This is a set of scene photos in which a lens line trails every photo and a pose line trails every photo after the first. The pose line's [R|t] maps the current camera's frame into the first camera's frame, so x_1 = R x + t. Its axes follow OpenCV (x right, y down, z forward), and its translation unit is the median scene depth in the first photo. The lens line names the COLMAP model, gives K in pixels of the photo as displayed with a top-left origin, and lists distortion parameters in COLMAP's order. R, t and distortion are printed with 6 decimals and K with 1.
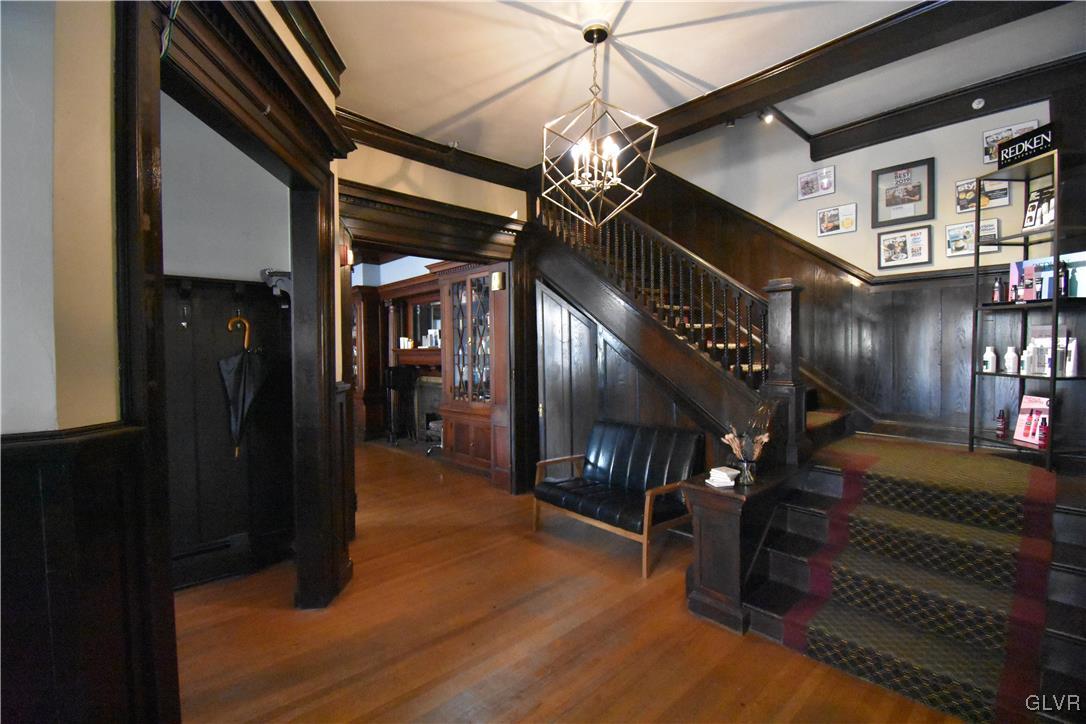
lens RADIAL K [[493.7, 0, 543.0], [0, 493.7, 362.0], [0, 0, 1]] dist [0.019962, -0.026166]
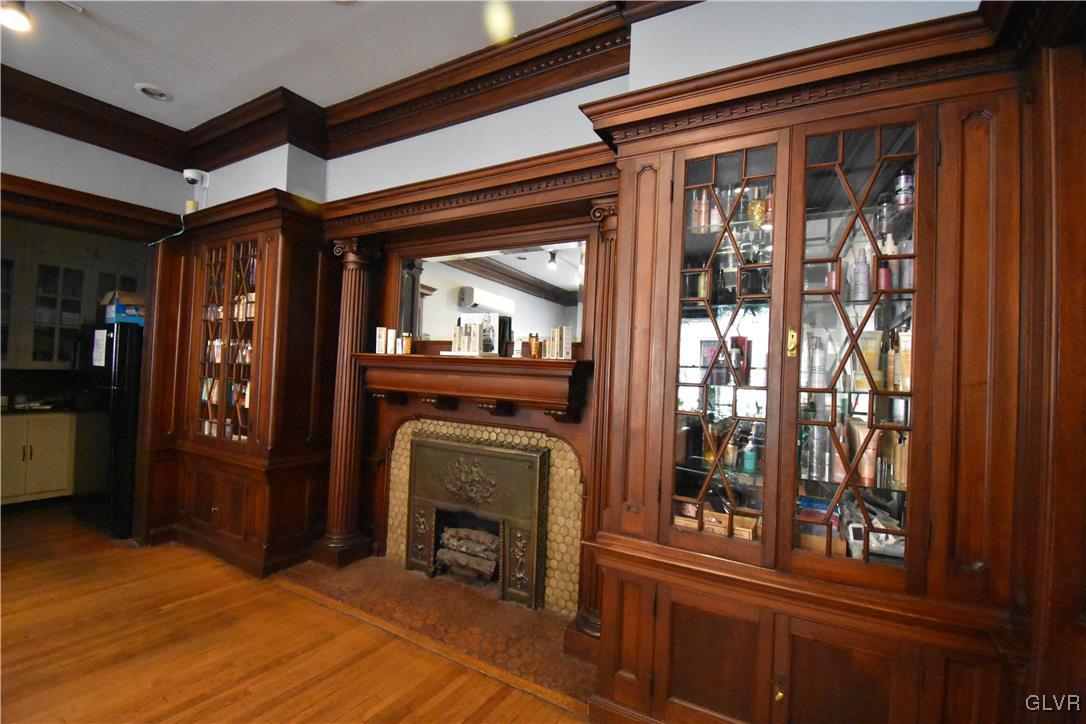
lens RADIAL K [[493.7, 0, 543.0], [0, 493.7, 362.0], [0, 0, 1]] dist [0.019962, -0.026166]
pose [[0.958912, 0.053930, 0.278532, -0.268532], [-0.046767, 0.998383, -0.032306, -0.012935], [-0.279824, 0.017953, 0.959883, 0.551365]]
